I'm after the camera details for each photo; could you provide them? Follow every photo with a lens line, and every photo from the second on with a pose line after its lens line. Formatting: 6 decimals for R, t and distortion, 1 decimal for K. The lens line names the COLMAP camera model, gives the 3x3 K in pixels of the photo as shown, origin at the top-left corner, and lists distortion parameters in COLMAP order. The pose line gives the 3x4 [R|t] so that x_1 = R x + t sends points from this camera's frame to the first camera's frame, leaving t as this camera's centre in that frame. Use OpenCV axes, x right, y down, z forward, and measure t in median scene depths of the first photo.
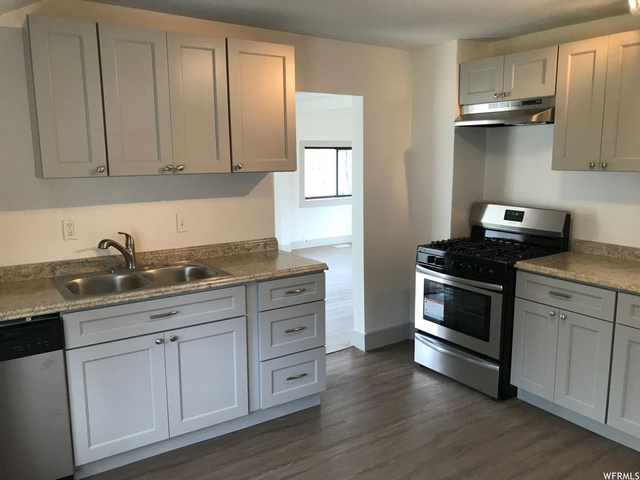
lens RADIAL K [[526.6, 0, 317.7], [0, 526.6, 239.5], [0, 0, 1]] dist [0.078055, -0.096696]
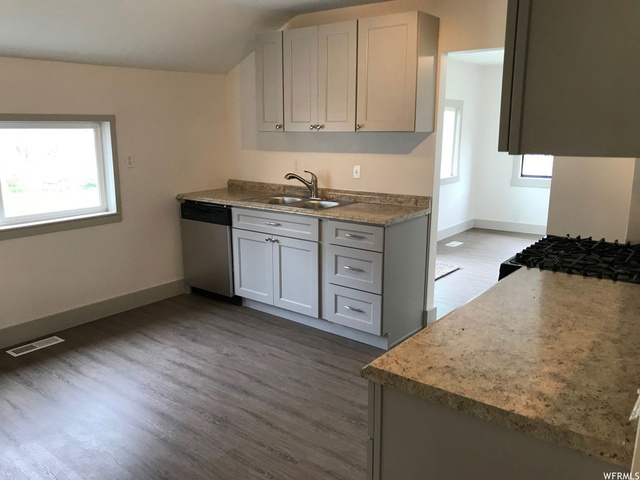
lens RADIAL K [[526.6, 0, 317.7], [0, 526.6, 239.5], [0, 0, 1]] dist [0.078055, -0.096696]
pose [[0.305631, 0.206577, -0.929471, 1.049858], [-0.152330, 0.974216, 0.166432, -0.077095], [0.939886, 0.090720, 0.329218, 0.562173]]
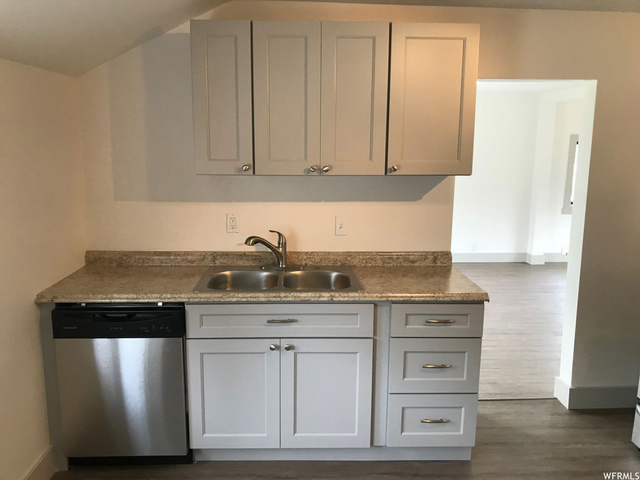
lens RADIAL K [[526.6, 0, 317.7], [0, 526.6, 239.5], [0, 0, 1]] dist [0.078055, -0.096696]
pose [[0.853806, 0.108403, -0.509180, 0.213801], [-0.101060, 0.993987, 0.042157, -0.047209], [0.510688, 0.015464, 0.859627, 0.186886]]
